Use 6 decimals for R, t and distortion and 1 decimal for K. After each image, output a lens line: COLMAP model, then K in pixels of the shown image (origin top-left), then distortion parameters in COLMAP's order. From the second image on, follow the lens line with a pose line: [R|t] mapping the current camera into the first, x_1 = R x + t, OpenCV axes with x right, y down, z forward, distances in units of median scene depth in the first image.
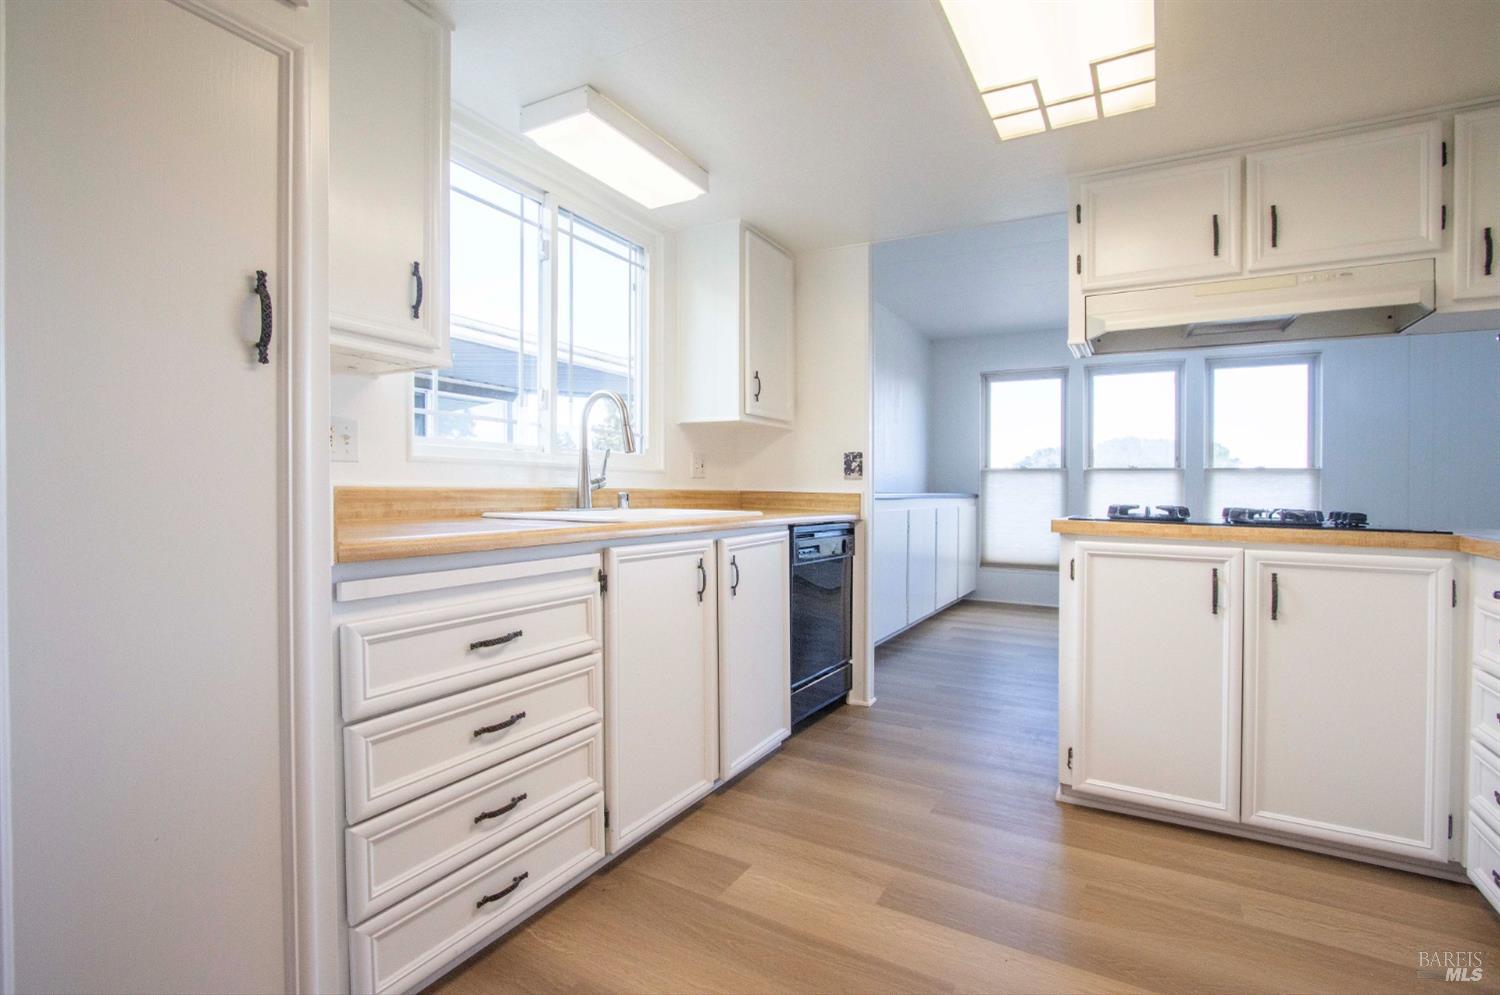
lens RADIAL K [[692.9, 0, 752.4], [0, 692.9, 491.4], [0, 0, 1]] dist [-0.013007, 0.000415]
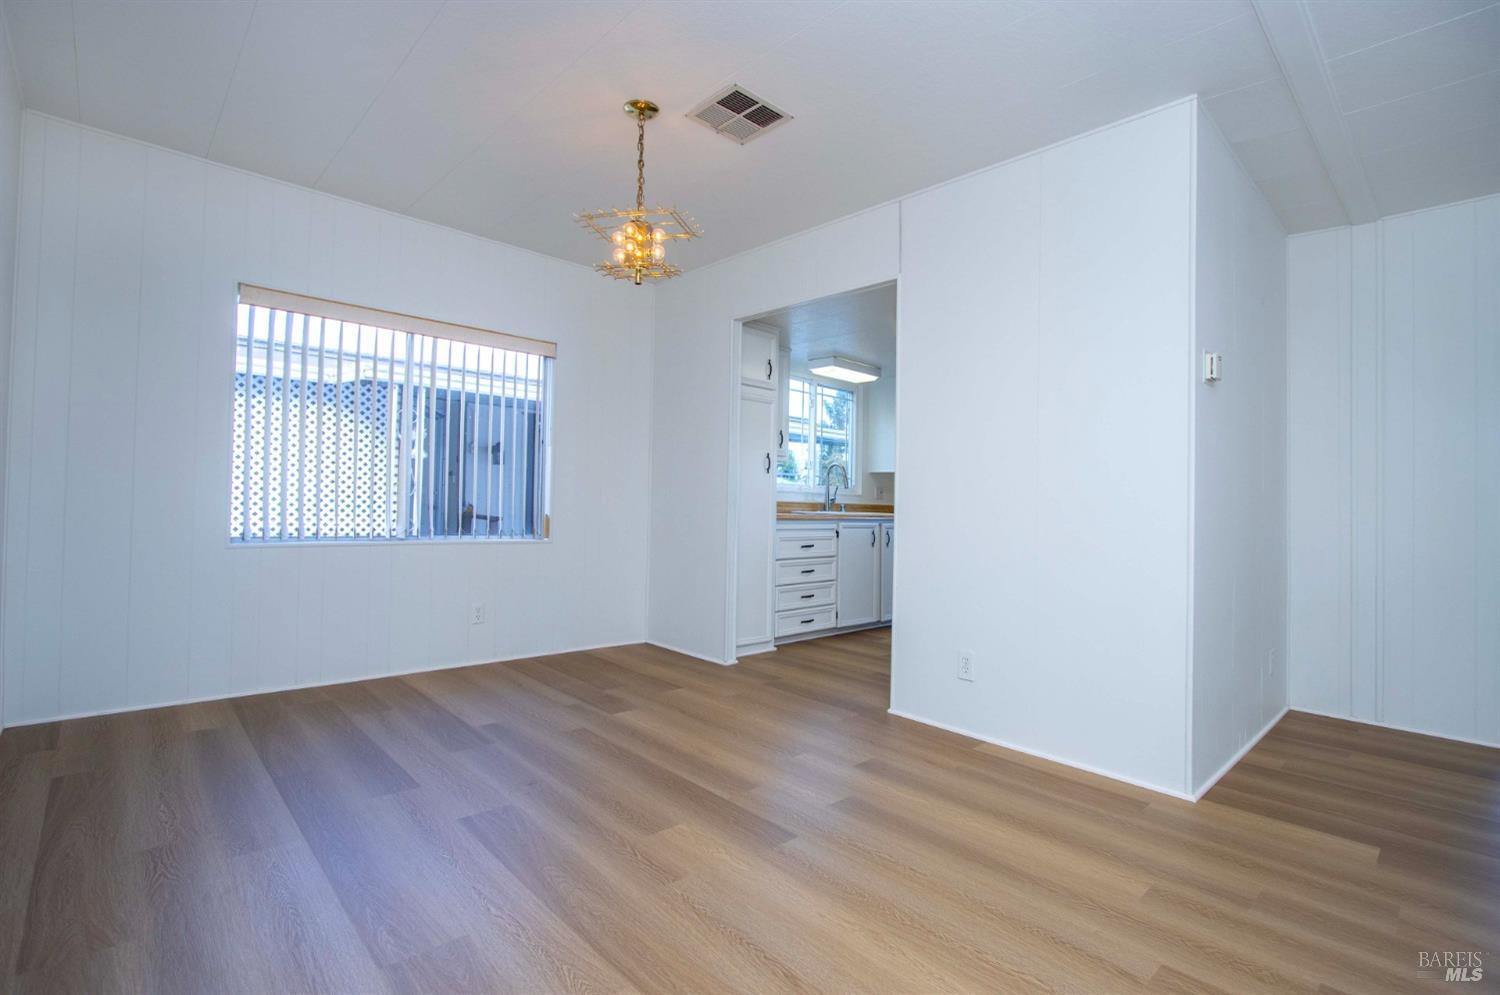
lens RADIAL K [[692.9, 0, 751.0], [0, 692.9, 495.7], [0, 0, 1]] dist [-0.013007, 0.000415]
pose [[0.953850, 0.009687, -0.300127, 0.227218], [-0.016551, 0.999656, -0.020338, 0.024385], [0.299827, 0.024367, 0.953682, -1.375955]]
